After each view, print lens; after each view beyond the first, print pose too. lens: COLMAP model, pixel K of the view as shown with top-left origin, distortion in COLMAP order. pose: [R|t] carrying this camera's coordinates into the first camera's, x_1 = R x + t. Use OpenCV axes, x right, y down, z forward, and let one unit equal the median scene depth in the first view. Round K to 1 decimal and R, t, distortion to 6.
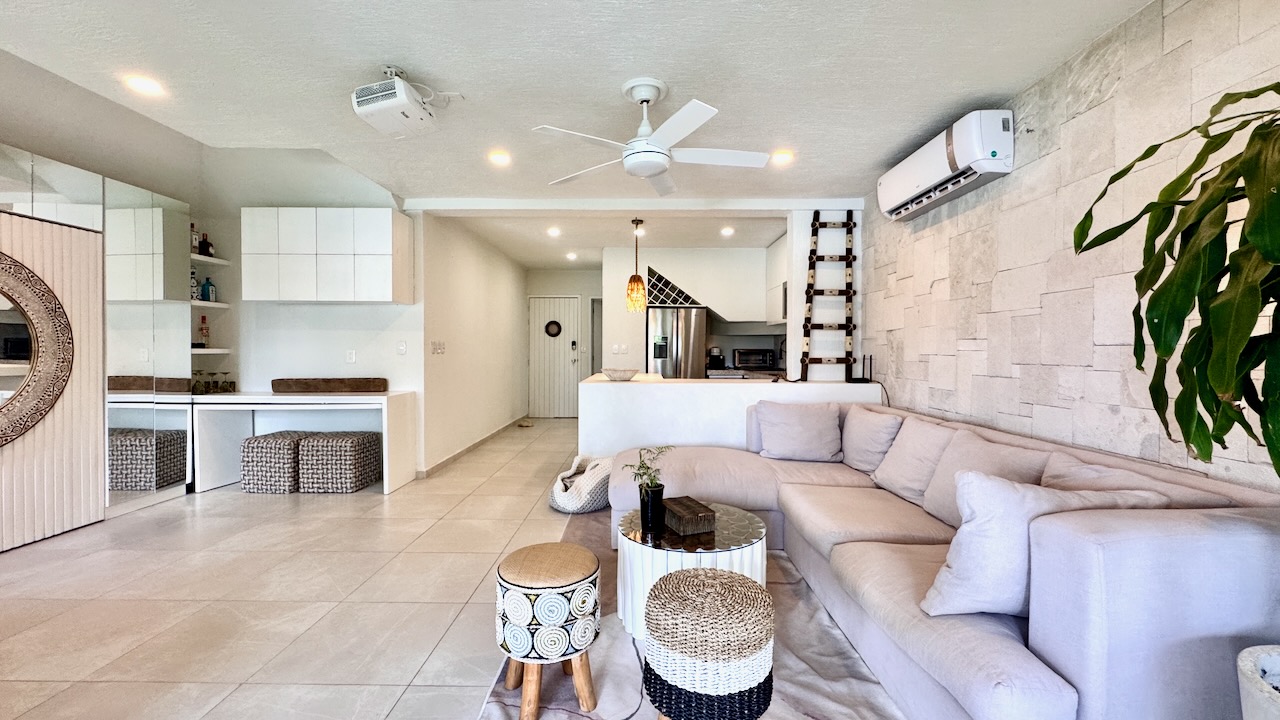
lens RADIAL K [[513.1, 0, 640.2], [0, 513.1, 358.8], [0, 0, 1]] dist [-0.003179, -0.000183]
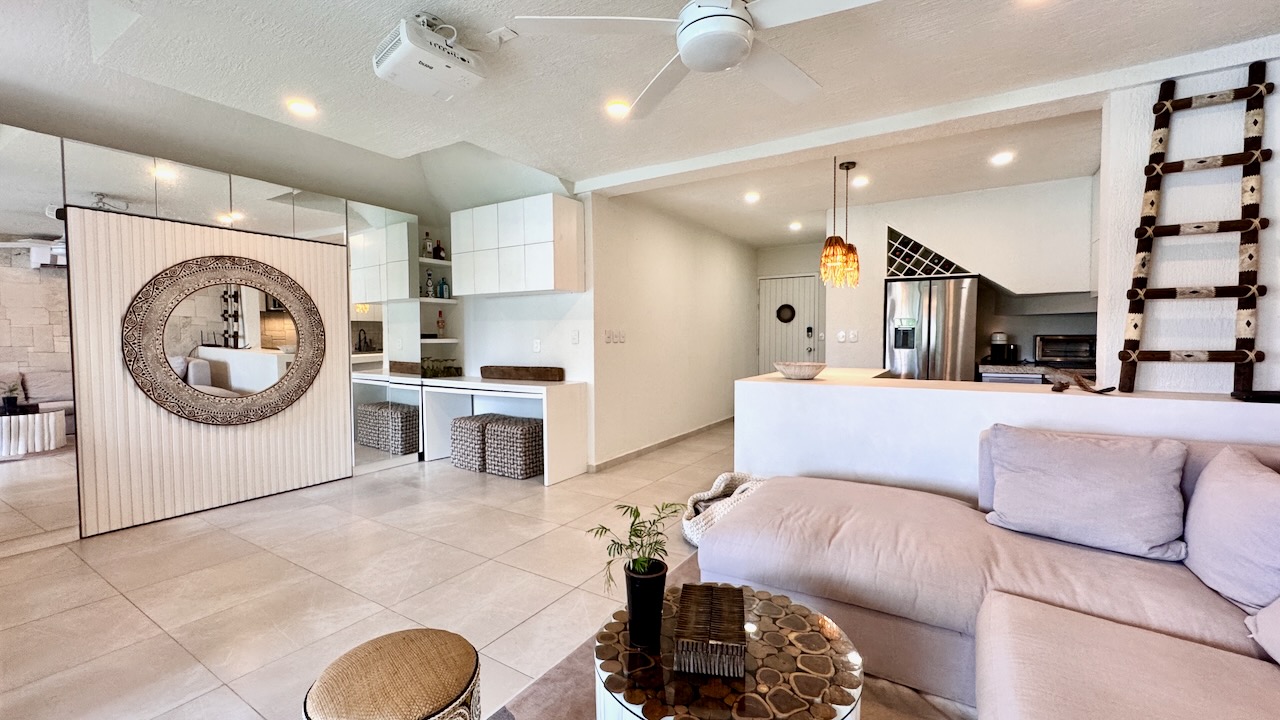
lens RADIAL K [[513.1, 0, 639.9], [0, 513.1, 359.4], [0, 0, 1]] dist [-0.003179, -0.000183]
pose [[0.850452, 0.016790, -0.525785, 0.159887], [-0.003048, 0.999631, 0.026992, -0.005495], [0.526044, -0.021353, 0.850189, 0.241572]]
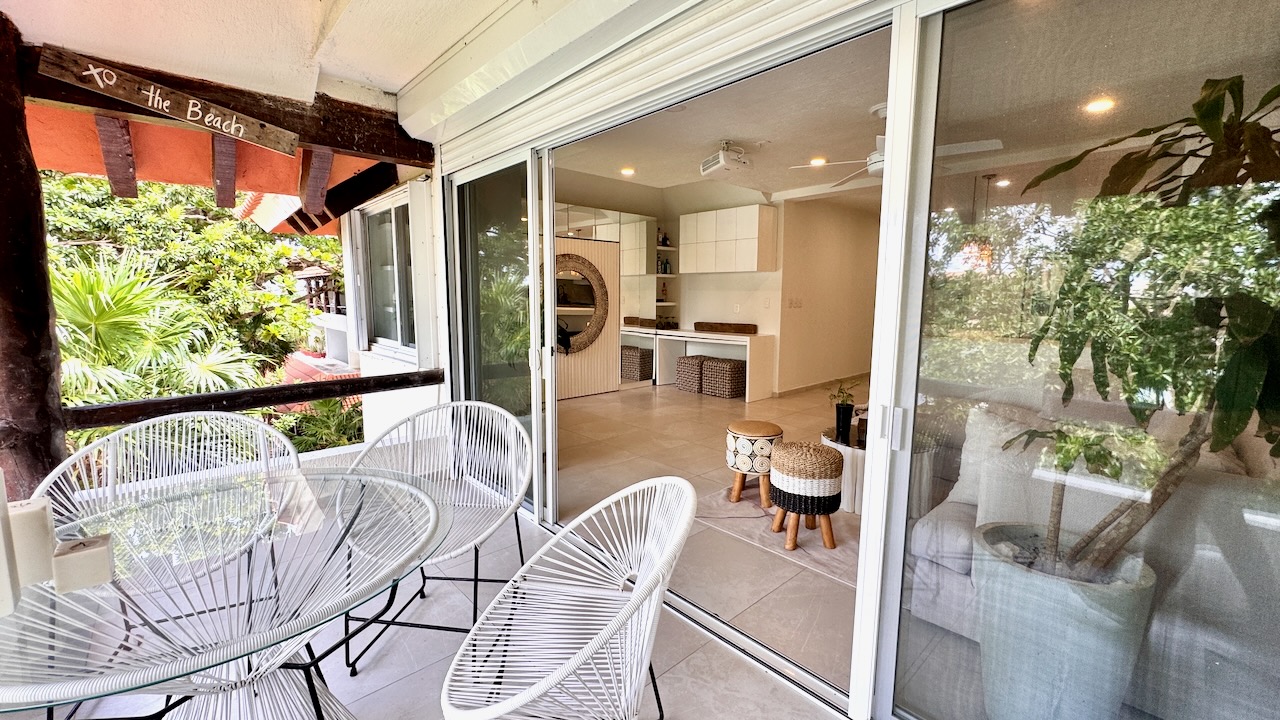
lens RADIAL K [[513.1, 0, 645.2], [0, 513.1, 357.8], [0, 0, 1]] dist [-0.003179, -0.000183]
pose [[0.688387, 0.088903, -0.719875, 0.335222], [-0.015967, 0.994077, 0.107498, -0.018784], [0.725168, -0.062506, 0.685729, -0.211382]]
